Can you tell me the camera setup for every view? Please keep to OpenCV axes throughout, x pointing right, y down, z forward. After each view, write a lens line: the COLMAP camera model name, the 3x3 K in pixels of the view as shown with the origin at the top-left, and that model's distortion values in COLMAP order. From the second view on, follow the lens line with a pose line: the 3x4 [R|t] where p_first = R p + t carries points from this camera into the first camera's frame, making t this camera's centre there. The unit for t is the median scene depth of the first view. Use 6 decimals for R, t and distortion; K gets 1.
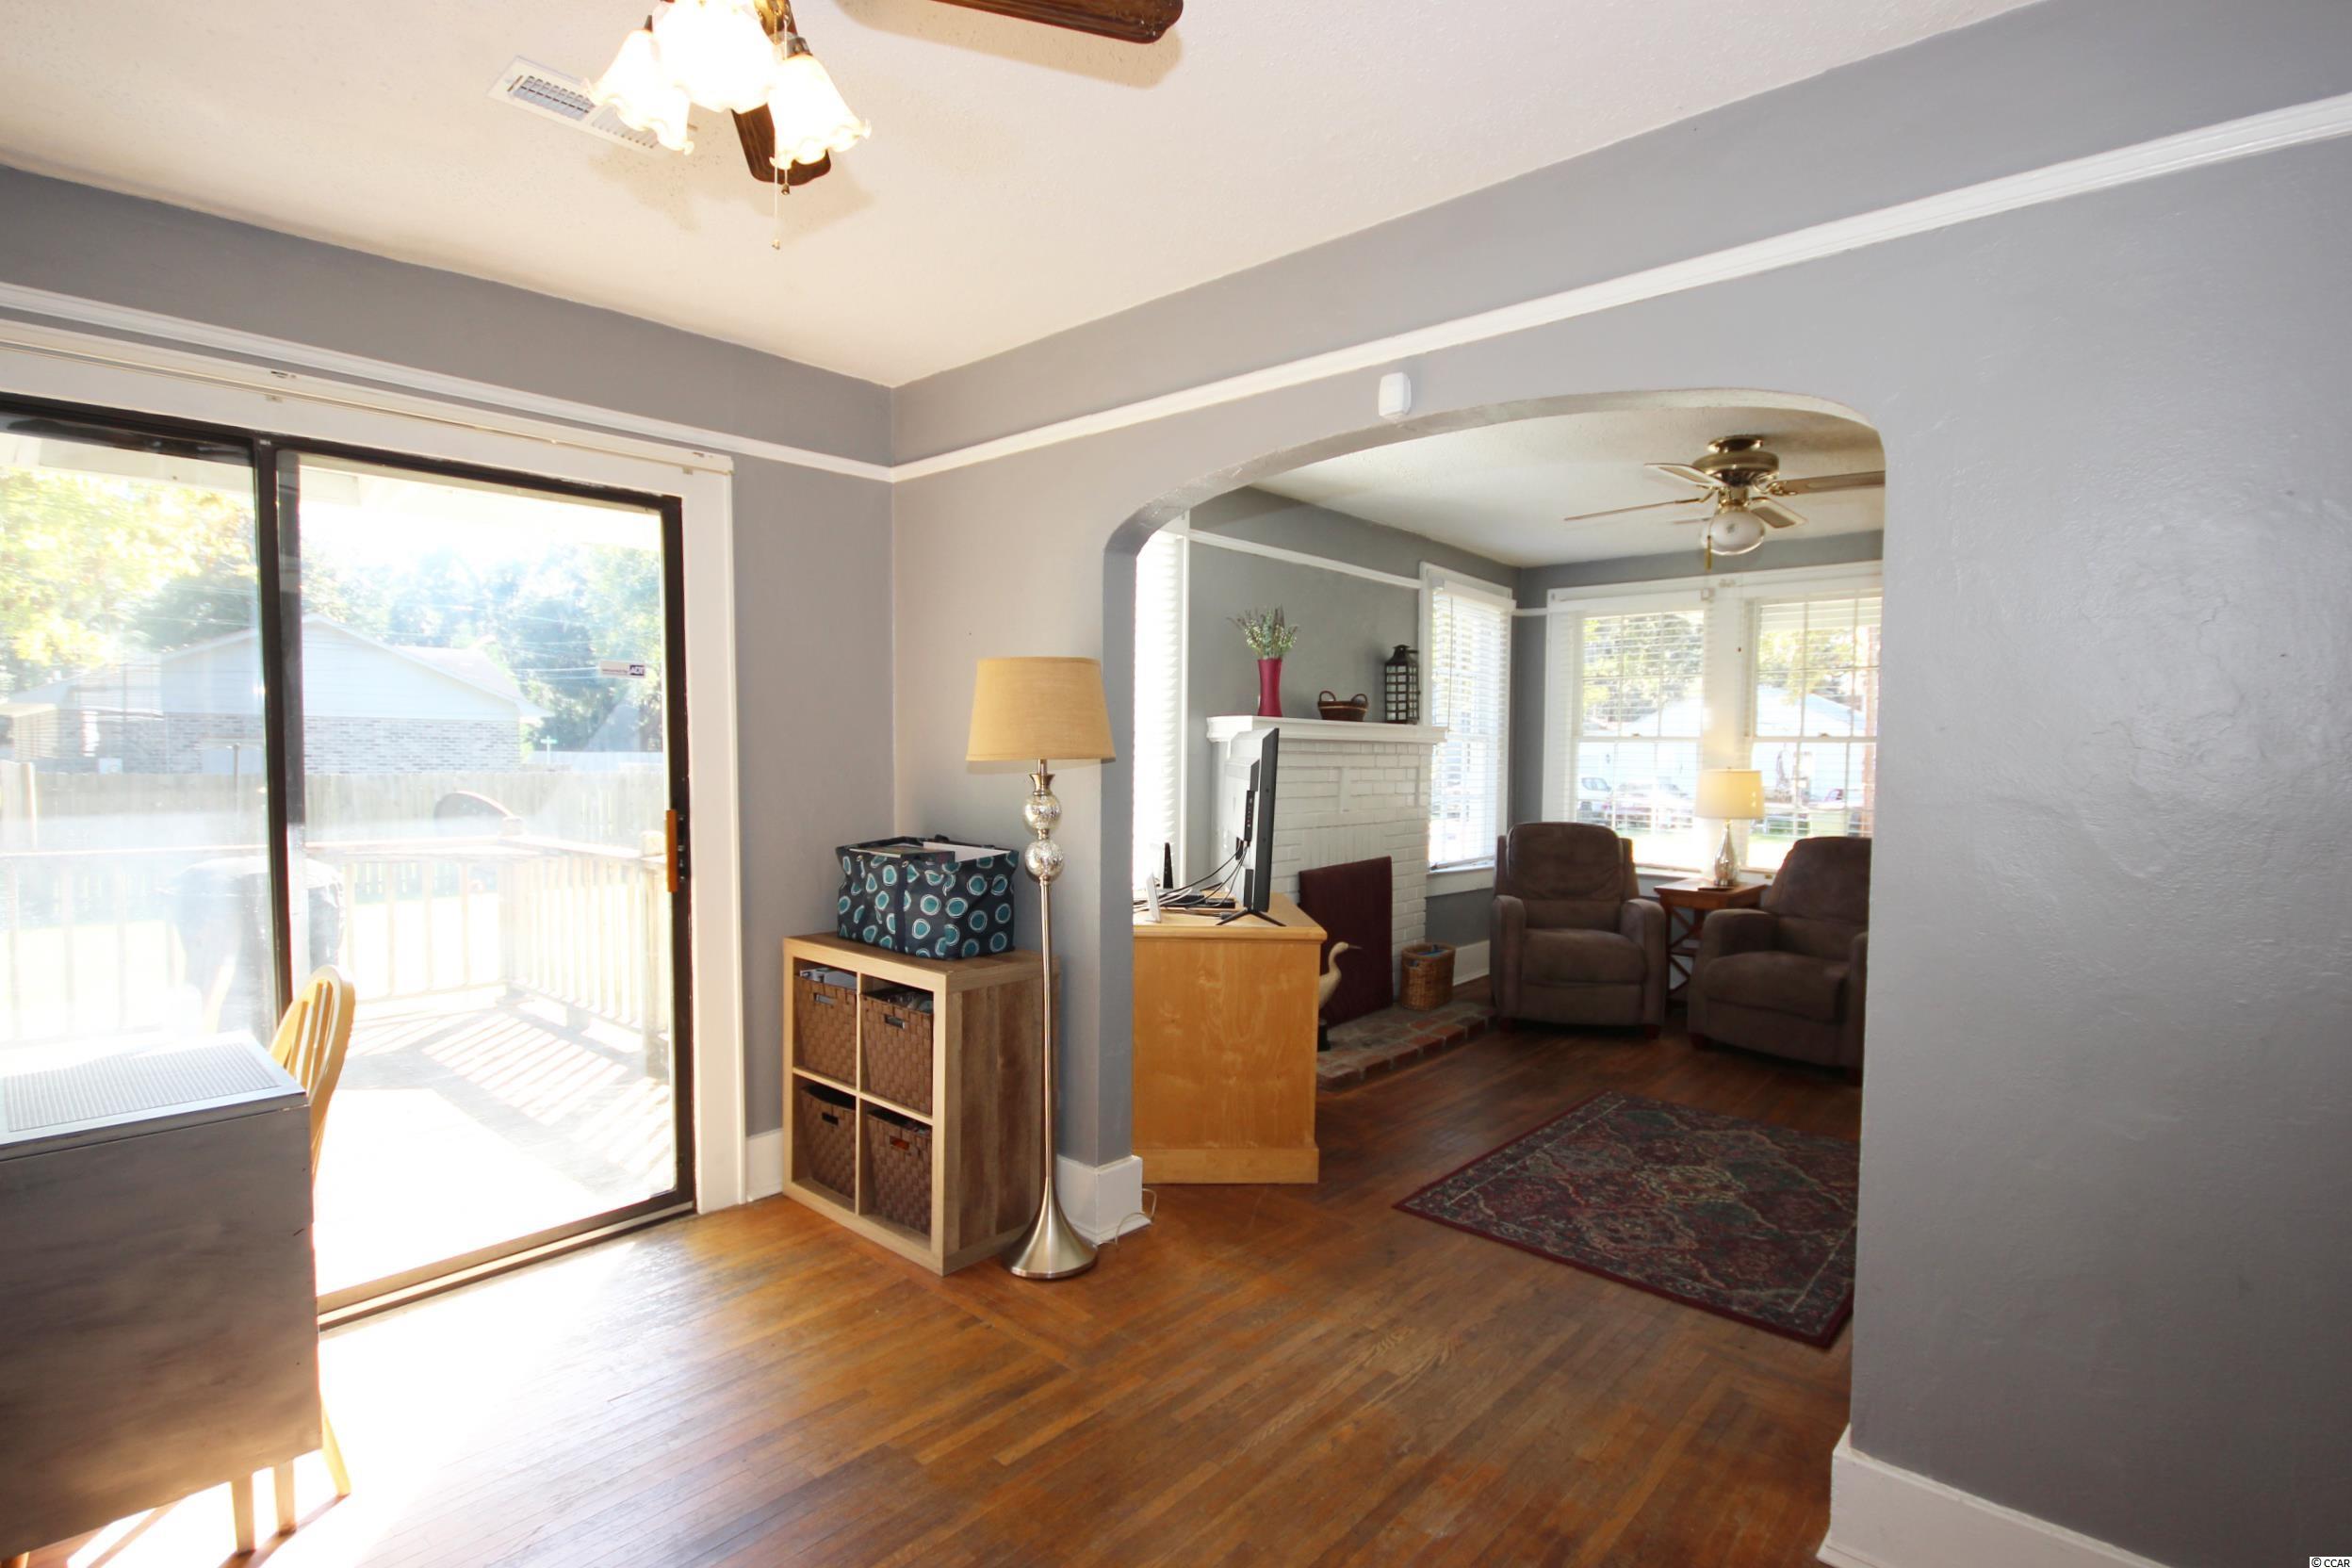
lens RADIAL K [[1124.0, 0, 1199.1], [0, 1124.0, 805.8], [0, 0, 1]] dist [0.000362, 0.000107]
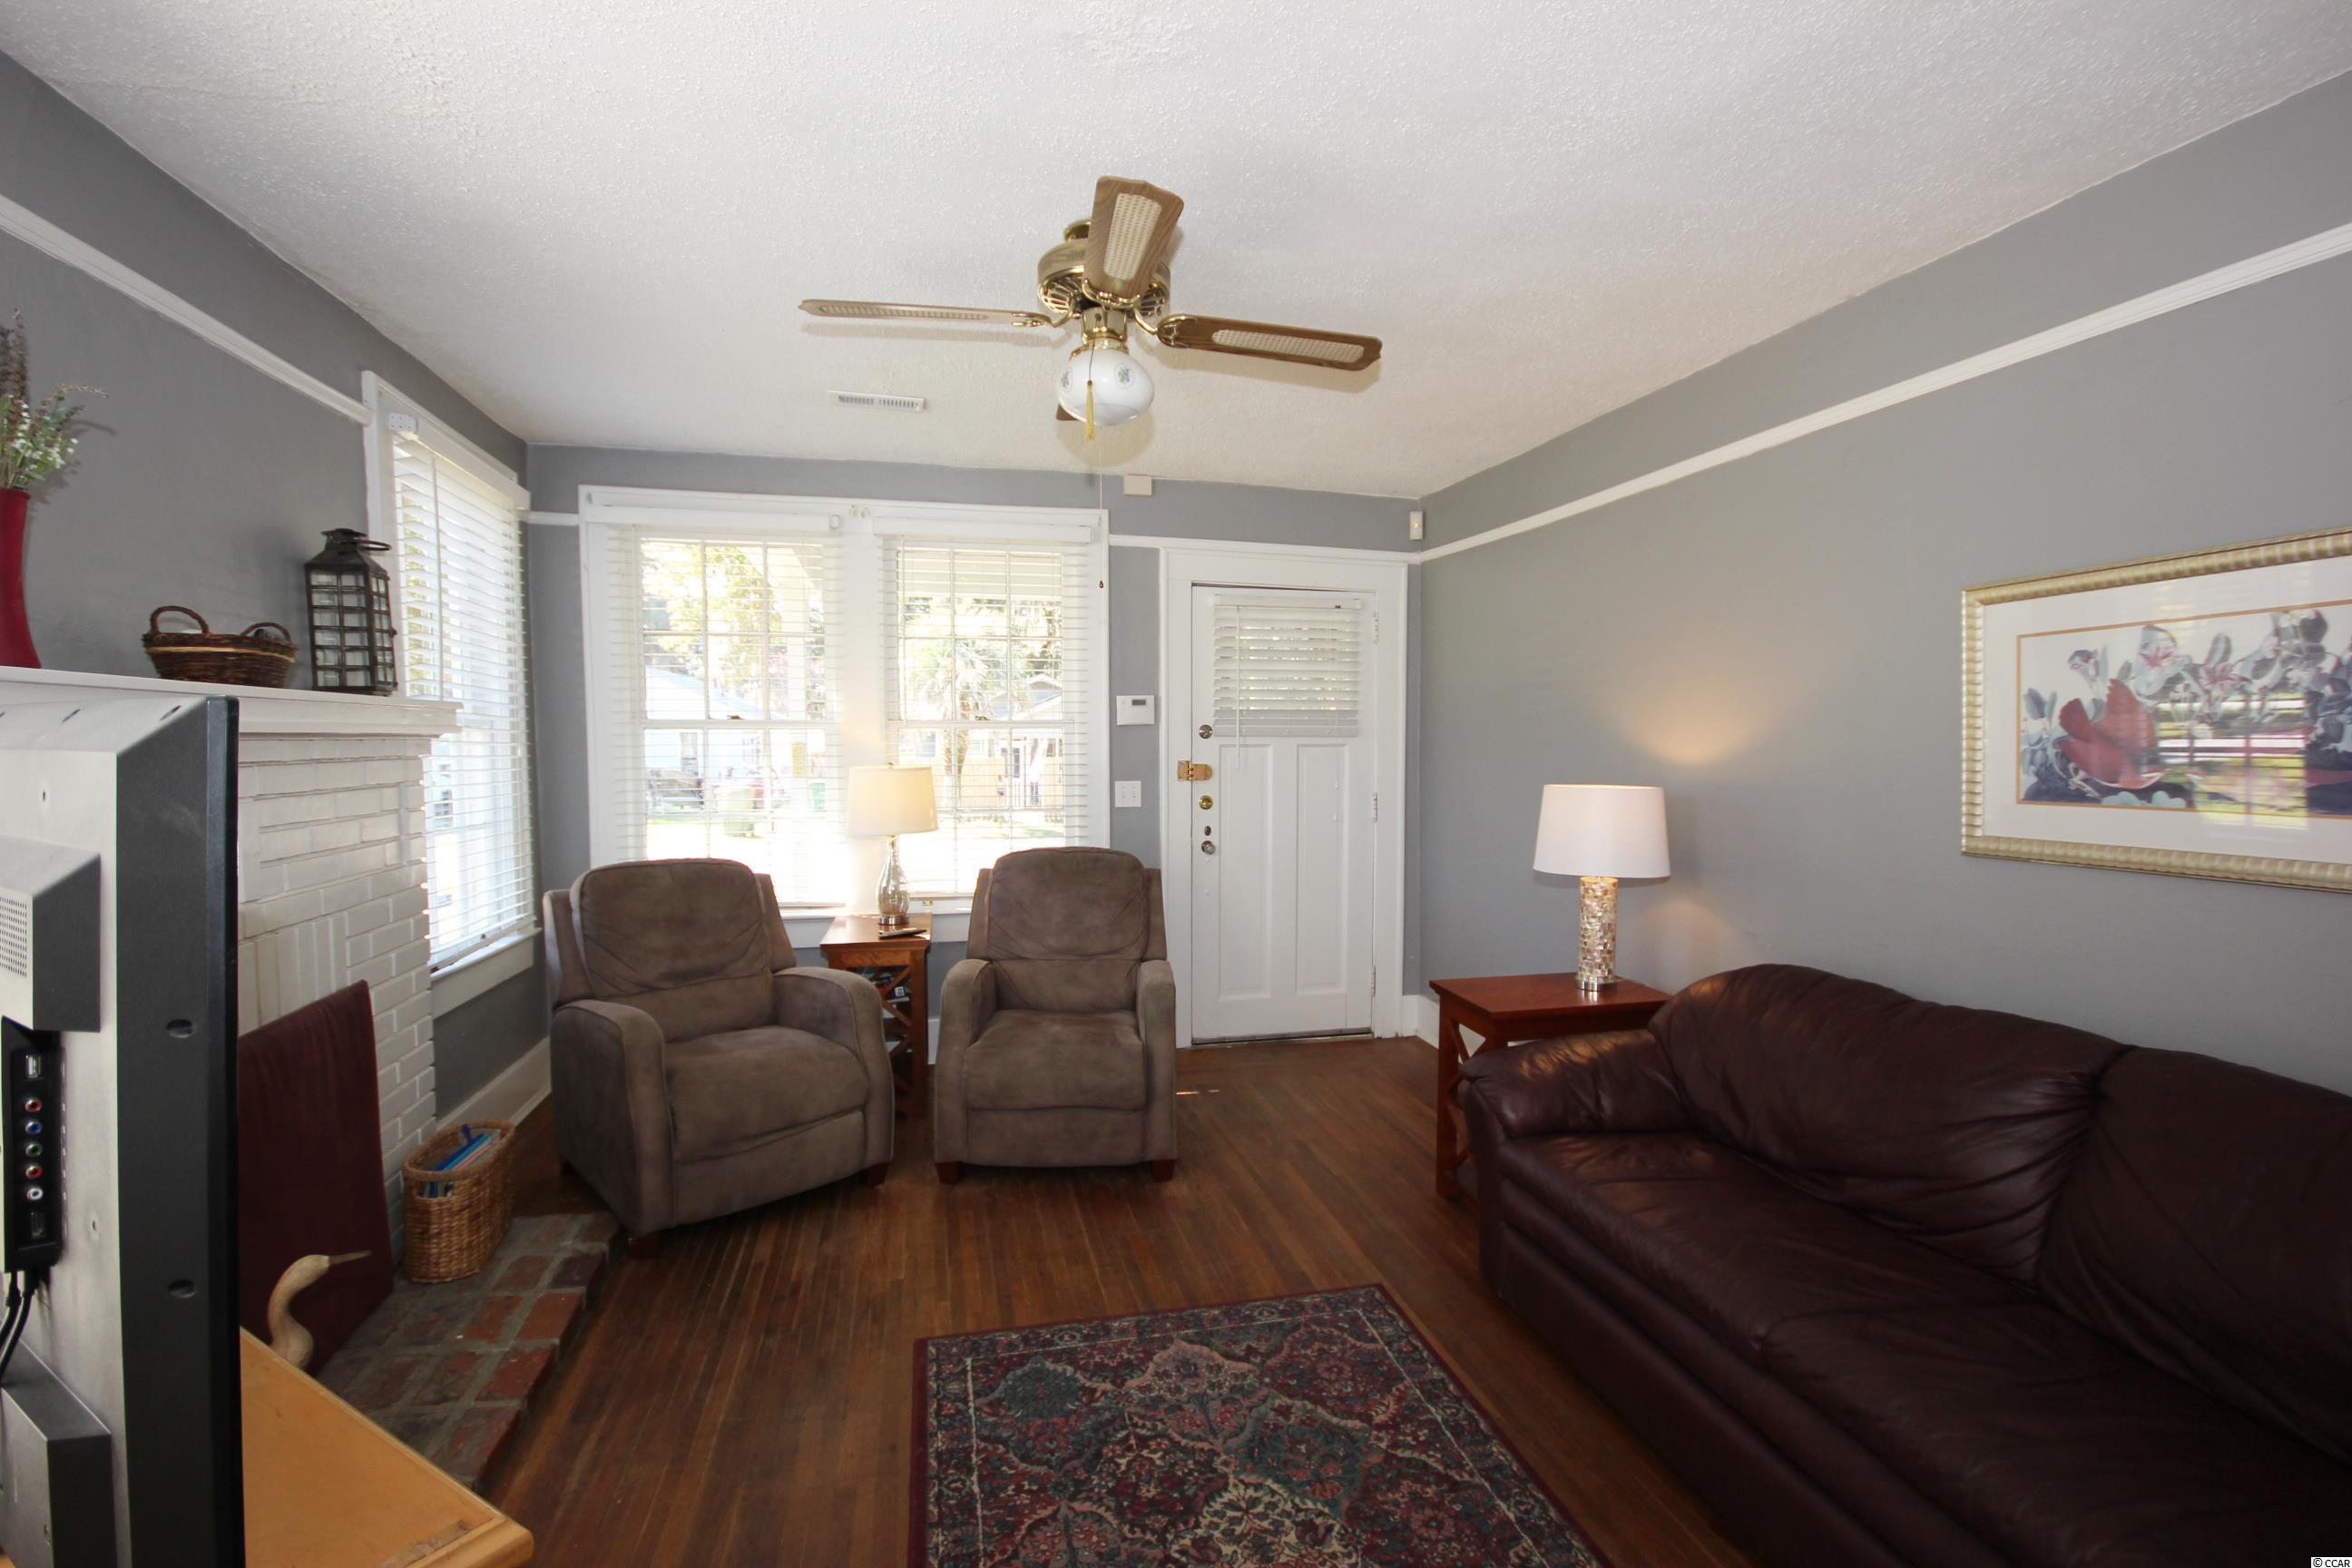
lens RADIAL K [[1085.0, 0, 1181.7], [0, 1085.0, 800.0], [0, 0, 1]] dist [-0.001659, -0.000300]
pose [[0.582814, -0.059679, 0.810411, 0.008378], [0.046889, 0.998108, 0.039781, -0.031695], [-0.811252, 0.014815, 0.584509, 0.467157]]
